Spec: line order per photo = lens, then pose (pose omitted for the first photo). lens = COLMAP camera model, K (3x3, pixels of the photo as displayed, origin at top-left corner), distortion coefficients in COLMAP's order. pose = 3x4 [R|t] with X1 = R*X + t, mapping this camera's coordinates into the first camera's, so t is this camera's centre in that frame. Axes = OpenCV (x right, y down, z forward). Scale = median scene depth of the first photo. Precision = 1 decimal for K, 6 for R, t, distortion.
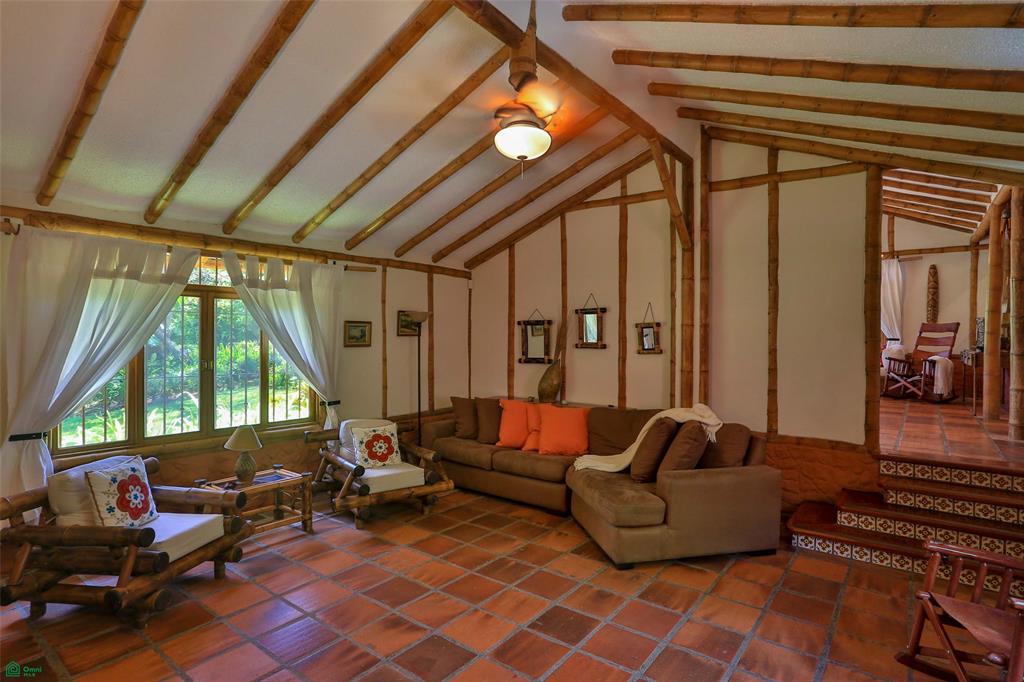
lens RADIAL K [[535.6, 0, 508.4], [0, 535.6, 338.5], [0, 0, 1]] dist [-0.027040, 0.003749]
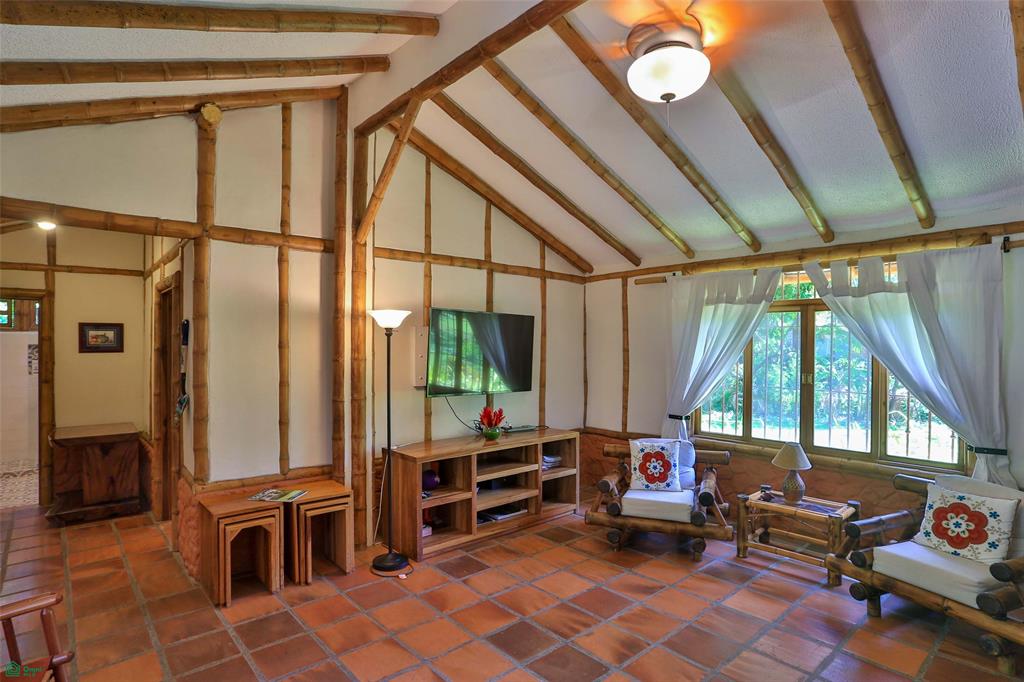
lens RADIAL K [[535.6, 0, 507.8], [0, 535.6, 347.1], [0, 0, 1]] dist [-0.027040, 0.003749]
pose [[-0.192434, -0.003179, -0.981305, 0.529691], [-0.008662, 0.999961, -0.001541, -0.003680], [0.981272, 0.008203, -0.192454, 0.651462]]
